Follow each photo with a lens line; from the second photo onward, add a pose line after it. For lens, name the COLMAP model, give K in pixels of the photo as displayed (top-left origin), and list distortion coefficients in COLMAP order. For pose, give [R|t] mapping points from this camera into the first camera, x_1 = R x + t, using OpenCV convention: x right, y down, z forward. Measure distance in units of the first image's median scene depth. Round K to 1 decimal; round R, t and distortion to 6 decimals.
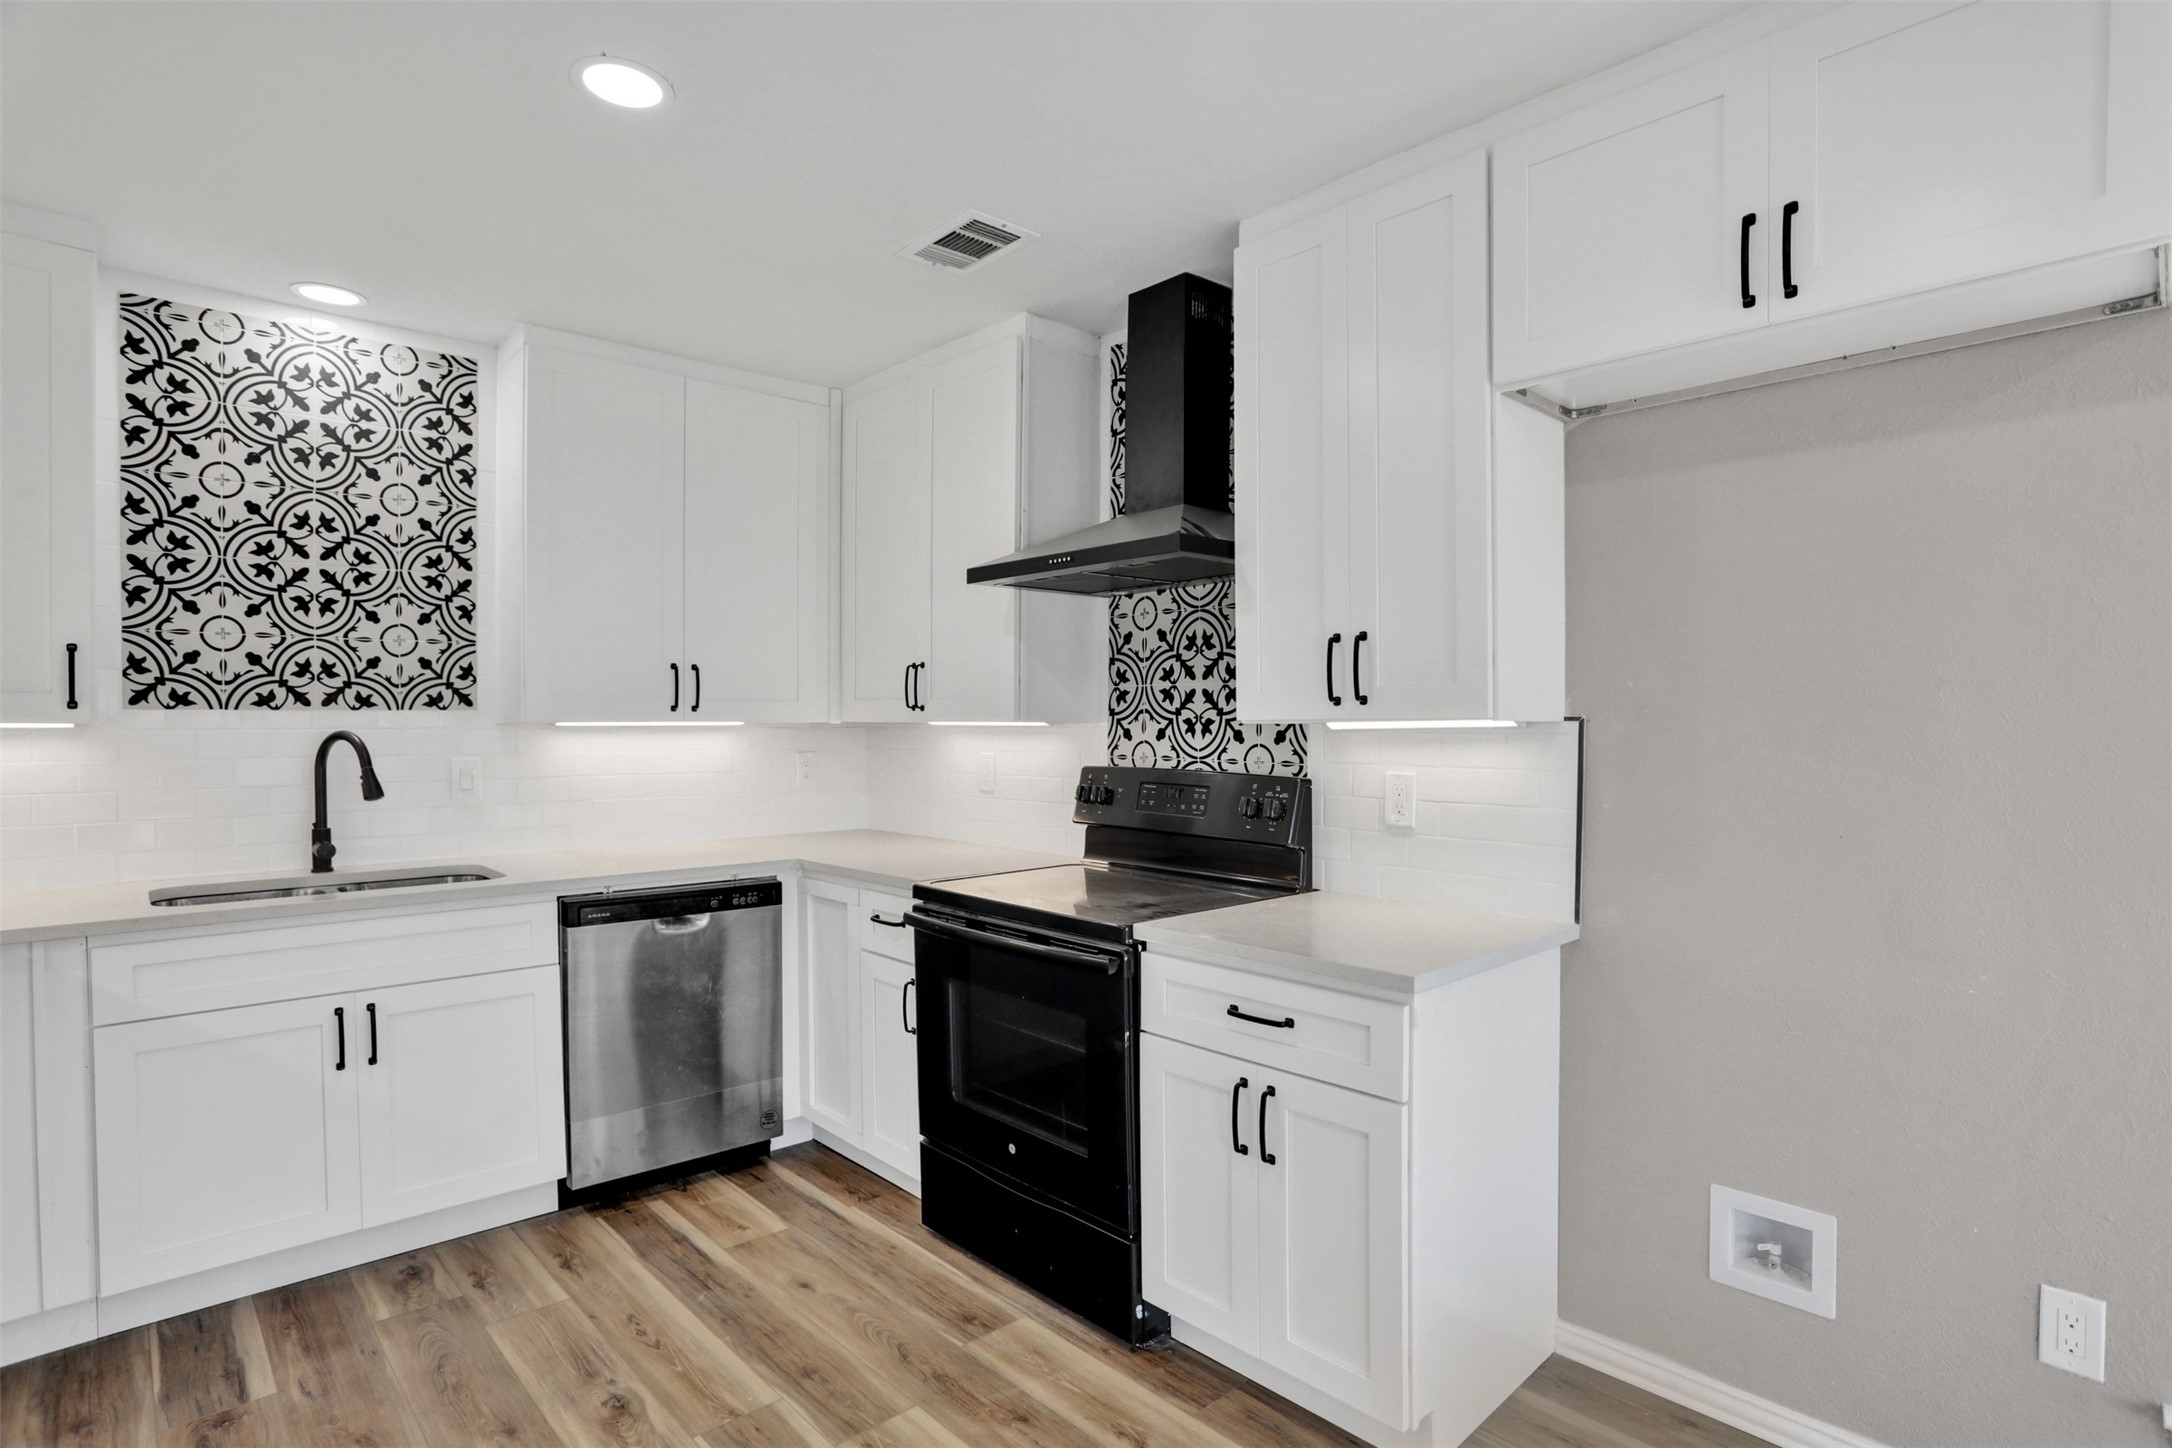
lens RADIAL K [[1082.1, 0, 1089.4], [0, 1082.1, 740.9], [0, 0, 1]] dist [-0.074488, 0.033301]
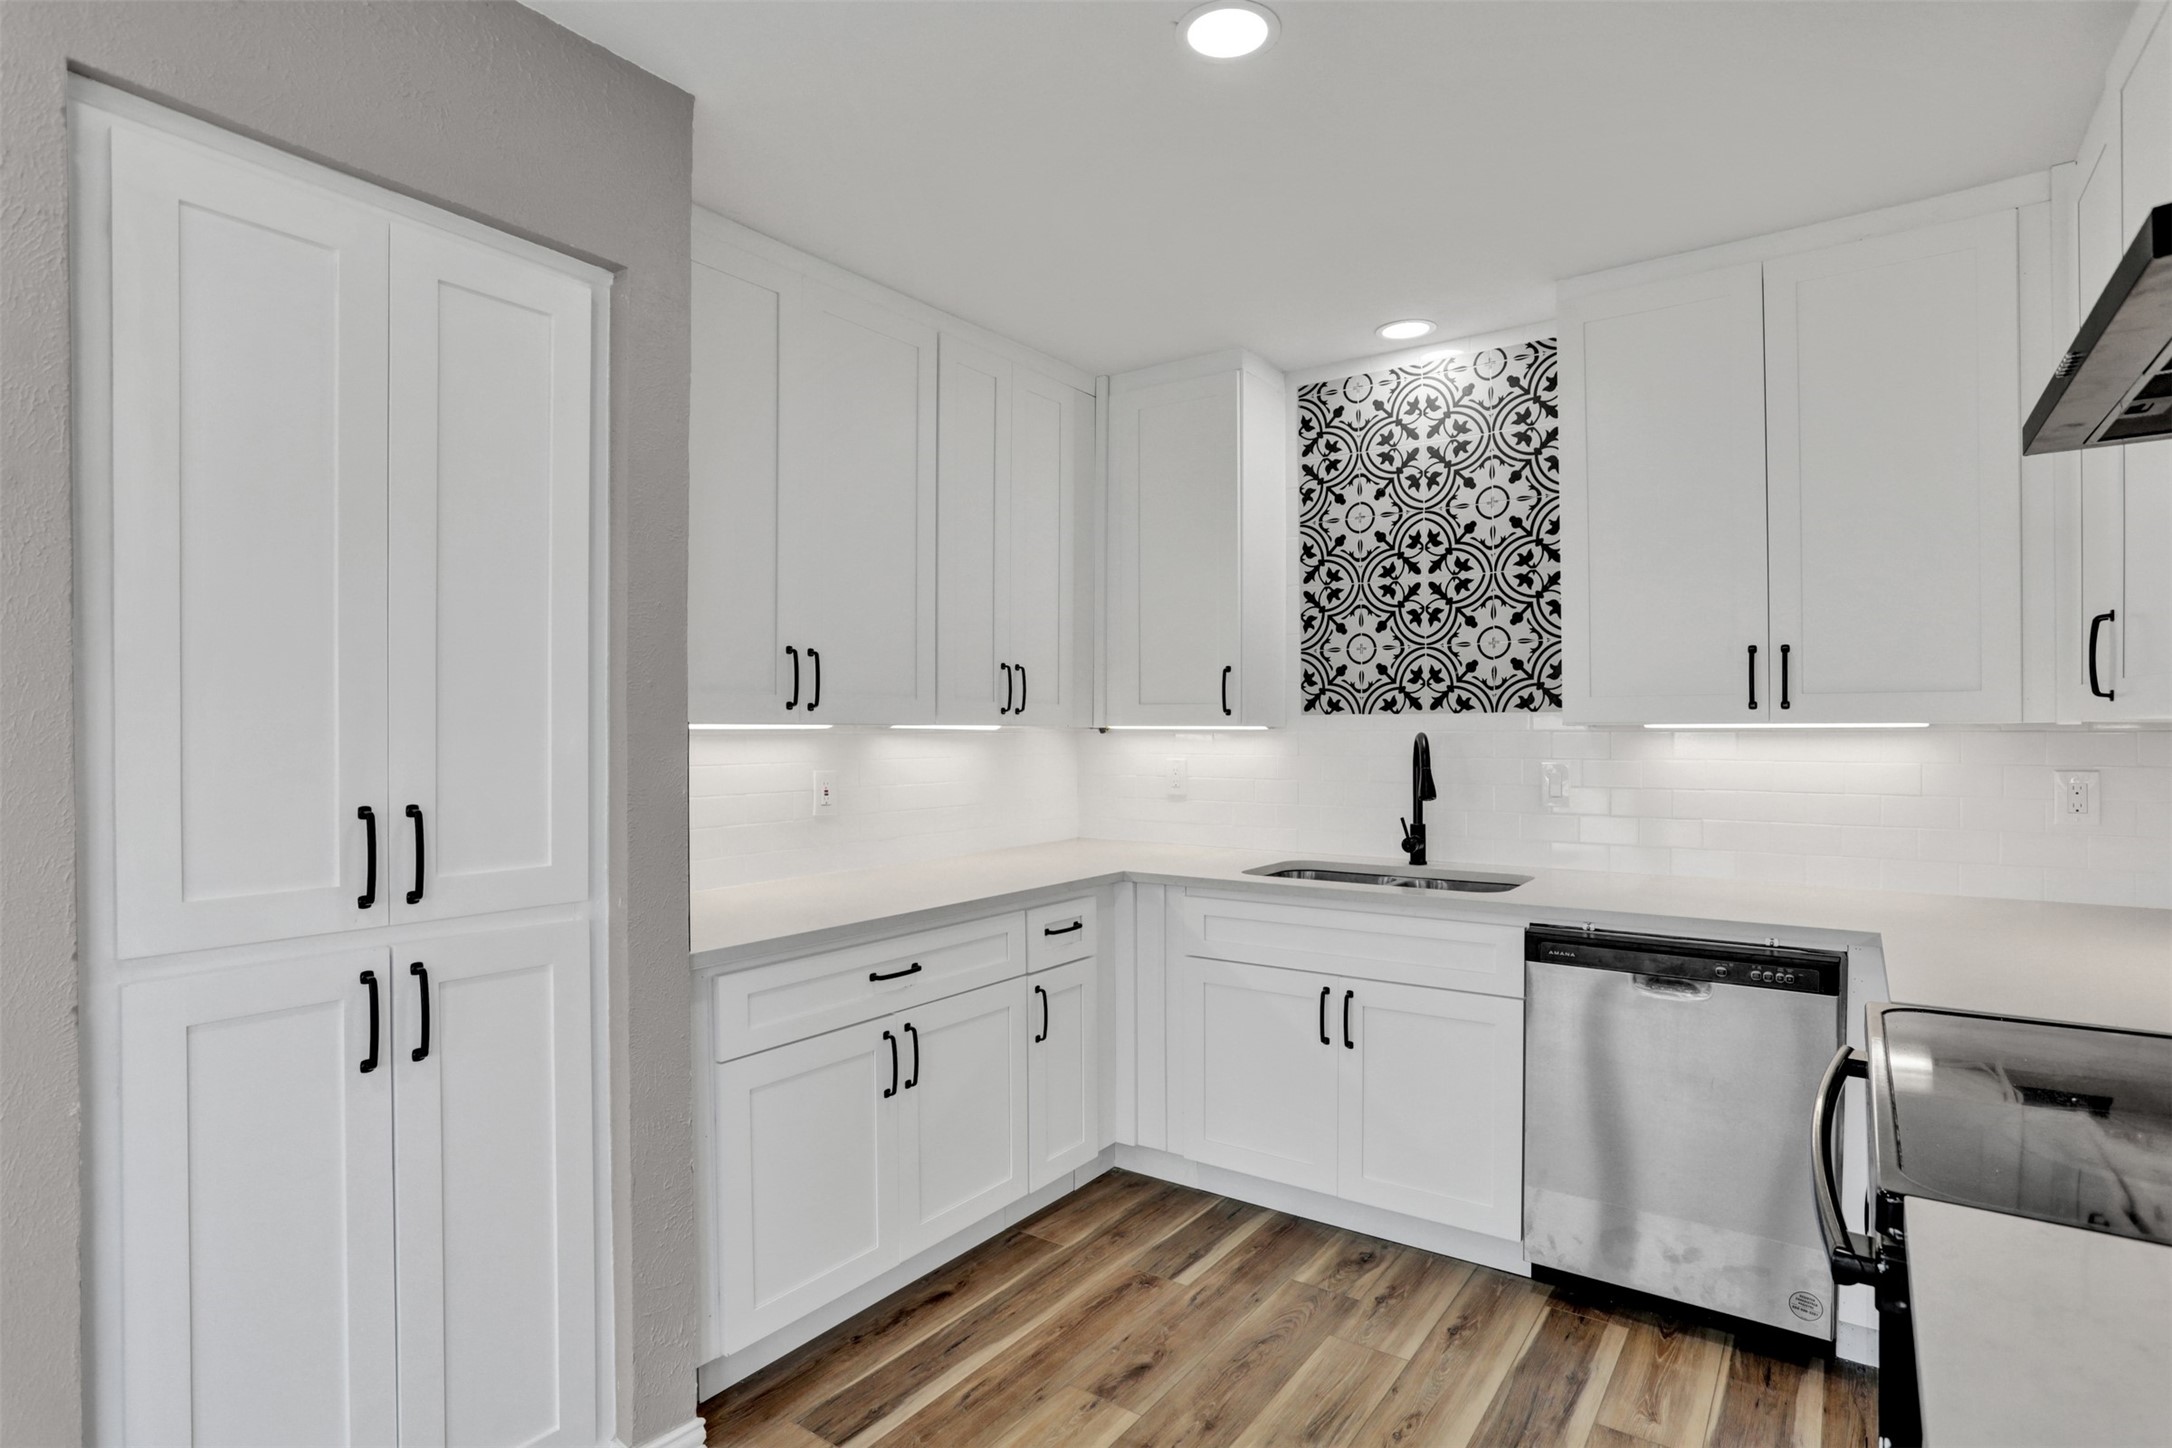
lens RADIAL K [[1085.6, 0, 1063.2], [0, 1085.6, 723.7], [0, 0, 1]] dist [-0.082378, 0.037535]
pose [[0.199452, -0.004135, -0.979899, 0.276234], [-0.012716, 0.999896, -0.006808, -0.006765], [0.979825, 0.013819, 0.199379, 0.425708]]
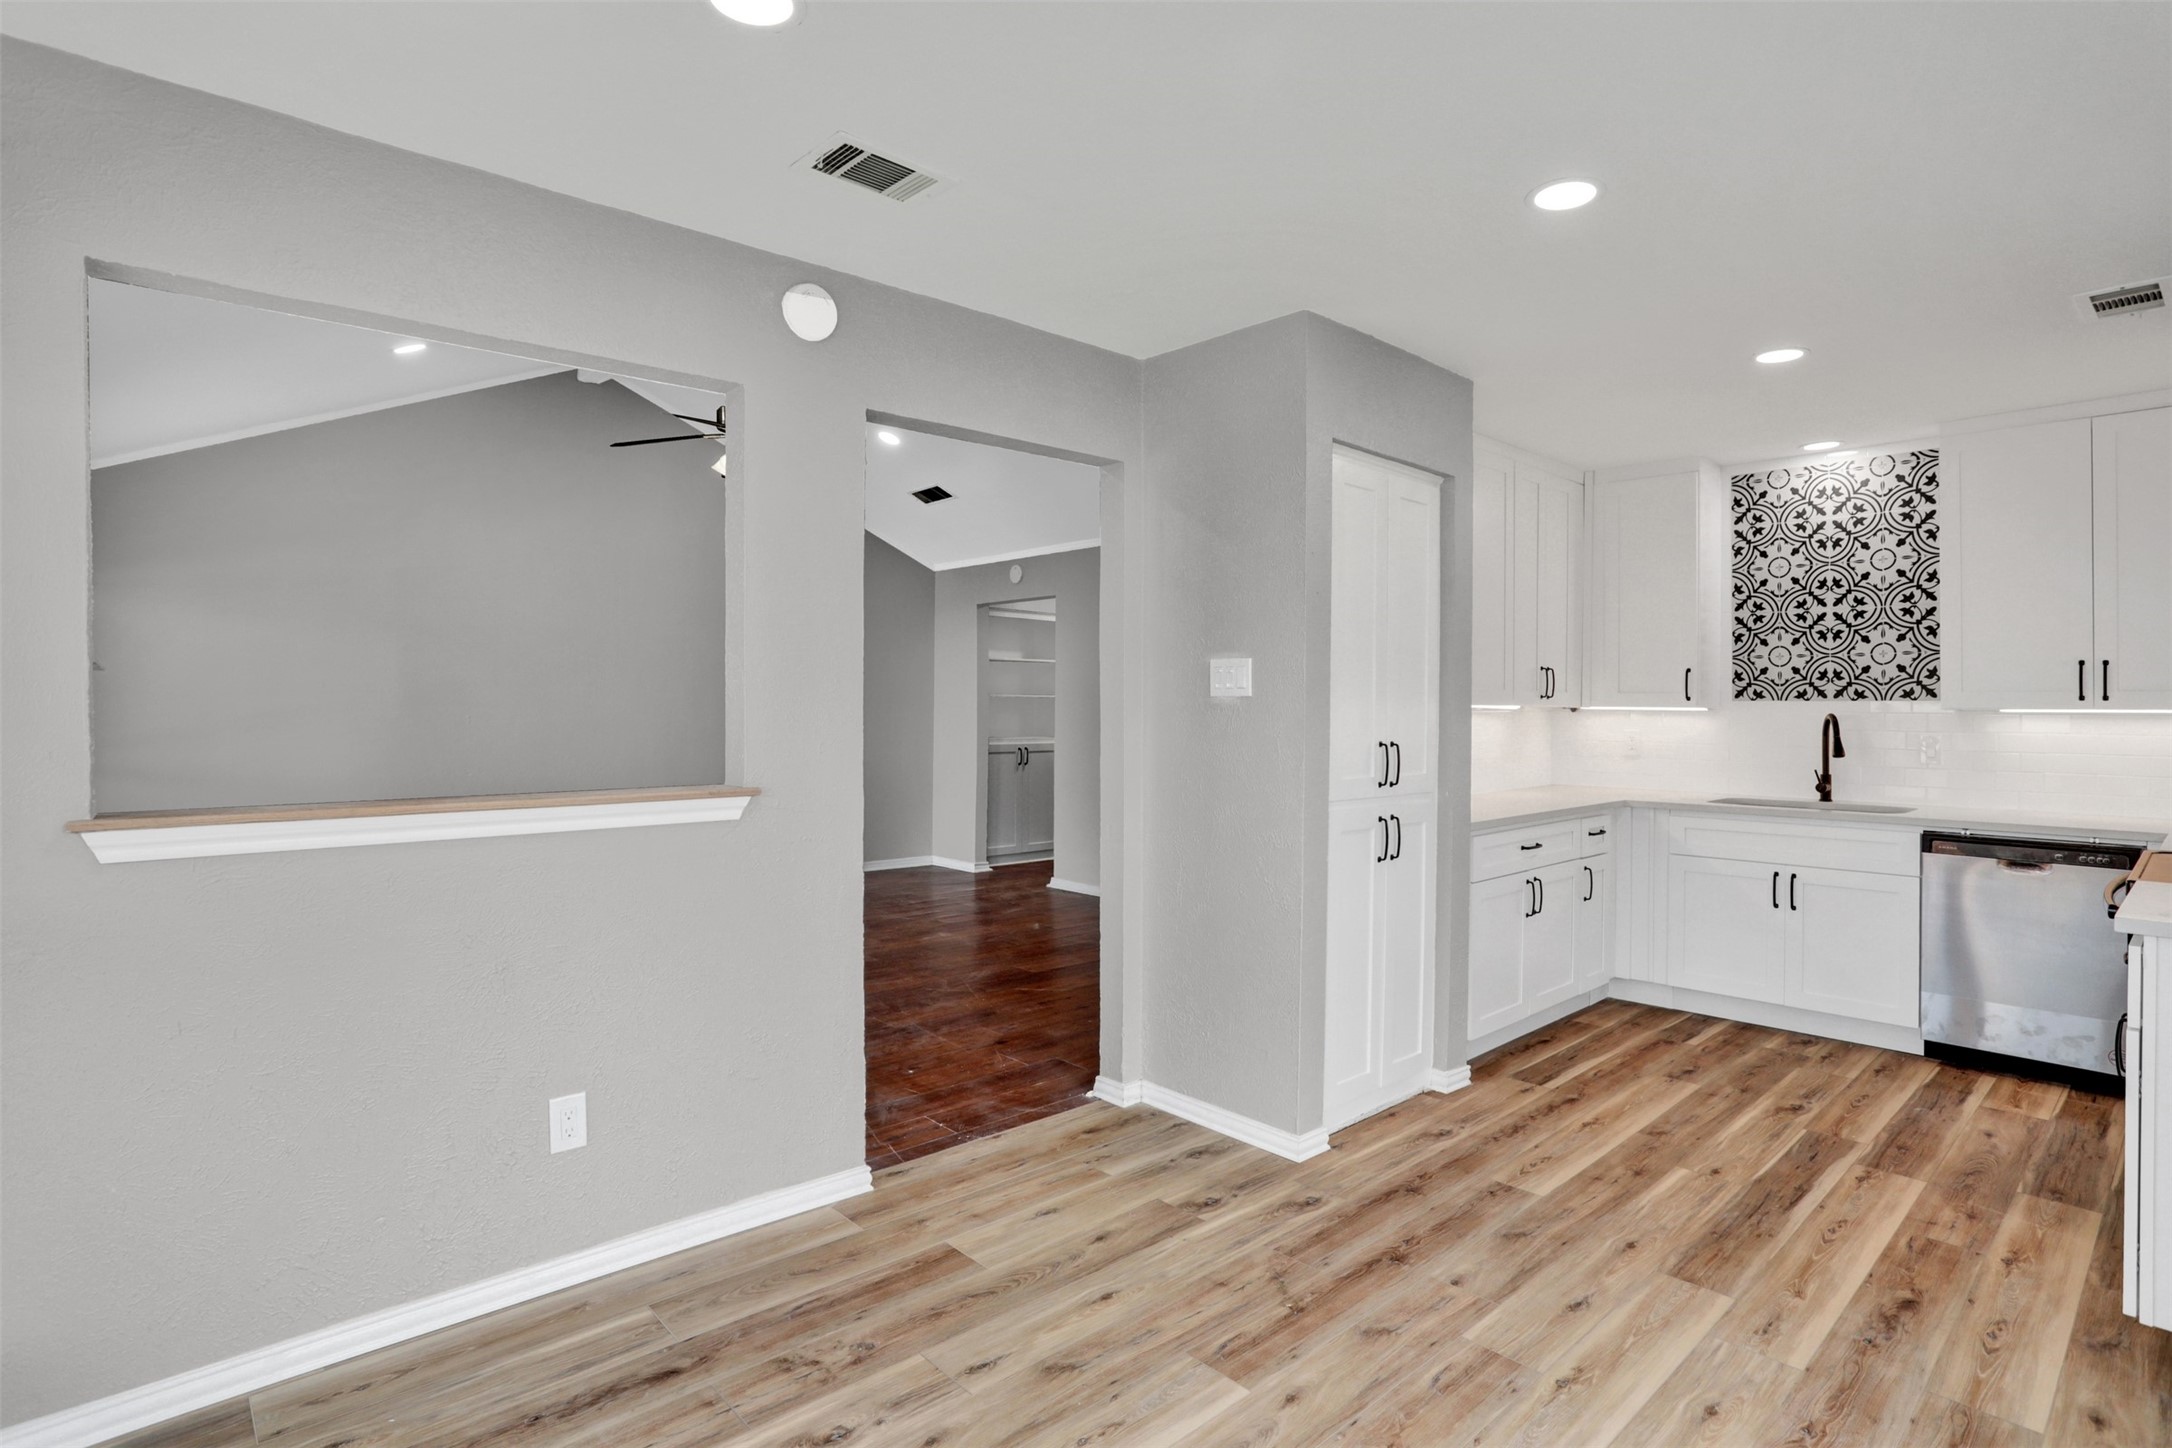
lens RADIAL K [[1035.7, 0, 1140.9], [0, 1035.7, 695.3], [0, 0, 1]] dist [-0.064139, 0.027610]
pose [[0.015201, -0.010003, -0.999834, 0.805048], [-0.023050, 0.999681, -0.010352, 0.002587], [0.999619, 0.023204, 0.014965, -0.074280]]
